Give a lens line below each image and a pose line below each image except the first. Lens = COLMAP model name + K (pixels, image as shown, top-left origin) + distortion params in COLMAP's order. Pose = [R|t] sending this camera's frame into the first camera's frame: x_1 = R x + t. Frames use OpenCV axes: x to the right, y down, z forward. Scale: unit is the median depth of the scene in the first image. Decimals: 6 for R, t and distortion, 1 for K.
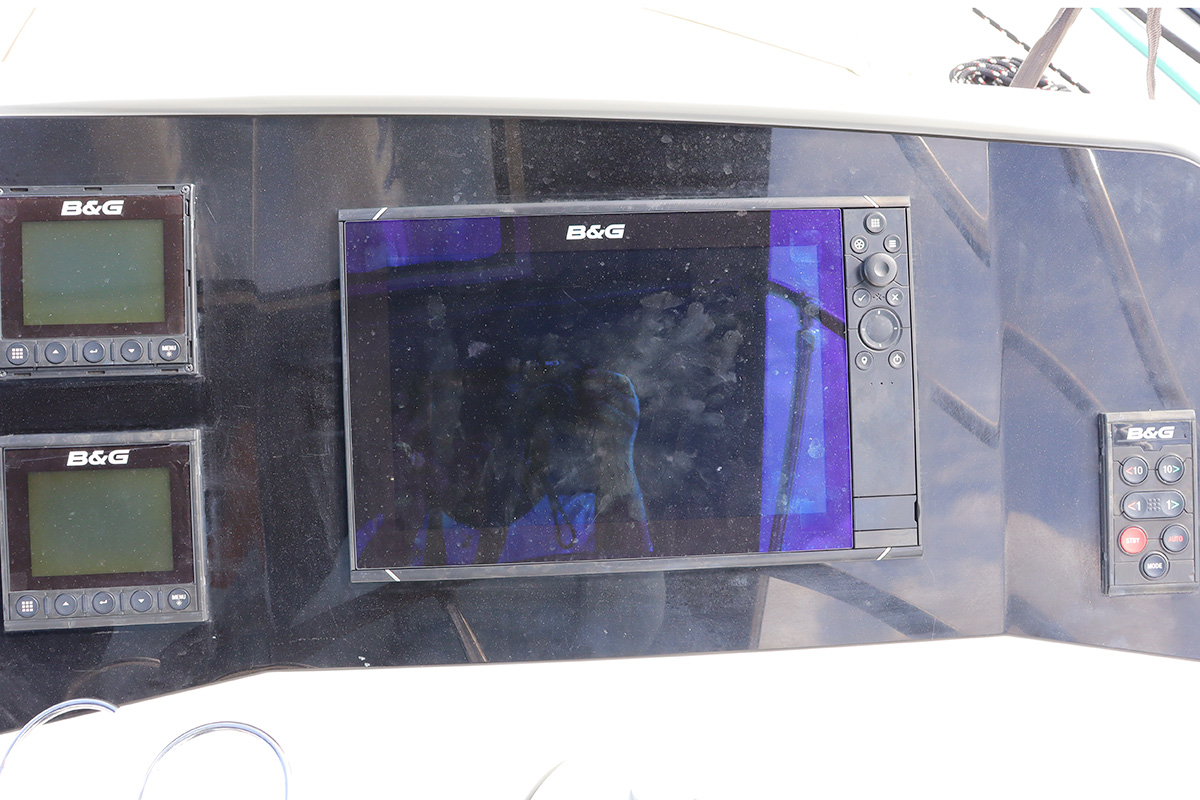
lens RADIAL K [[1210.1, 0, 600.0], [0, 1210.1, 400.0], [0, 0, 1]] dist [-0.199597, 0.209632]
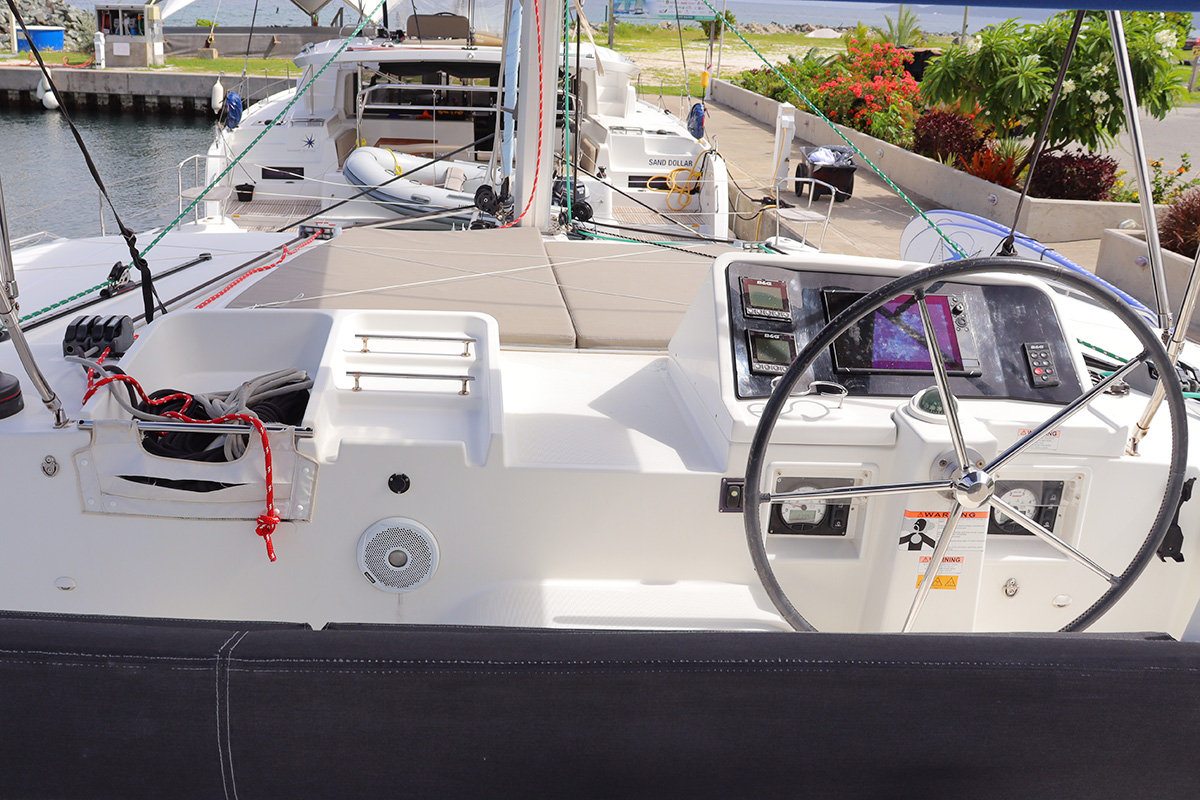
lens RADIAL K [[1148.3, 0, 600.0], [0, 1148.3, 400.0], [0, 0, 1]] dist [-0.073575, 0.029864]
pose [[0.999193, 0.024552, 0.031786, -1.052001], [-0.005644, 0.869385, -0.494103, 2.001947], [-0.039765, 0.493525, 0.868822, -2.046769]]
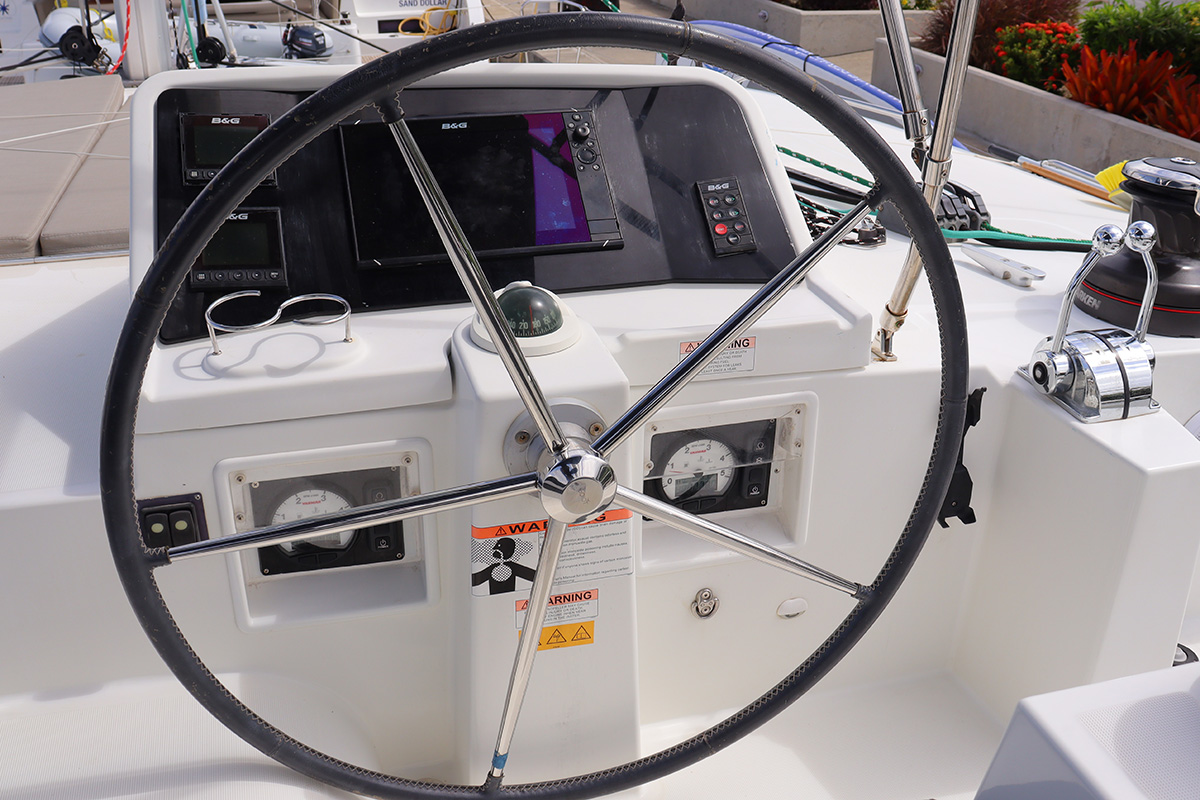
lens RADIAL K [[1210.1, 0, 600.0], [0, 1210.1, 400.0], [0, 0, 1]] dist [-0.199597, 0.209632]
pose [[0.975782, -0.097580, 0.195775, -0.224851], [0.166190, 0.912651, -0.373428, 1.203365], [-0.142235, 0.396920, 0.906765, -0.855540]]
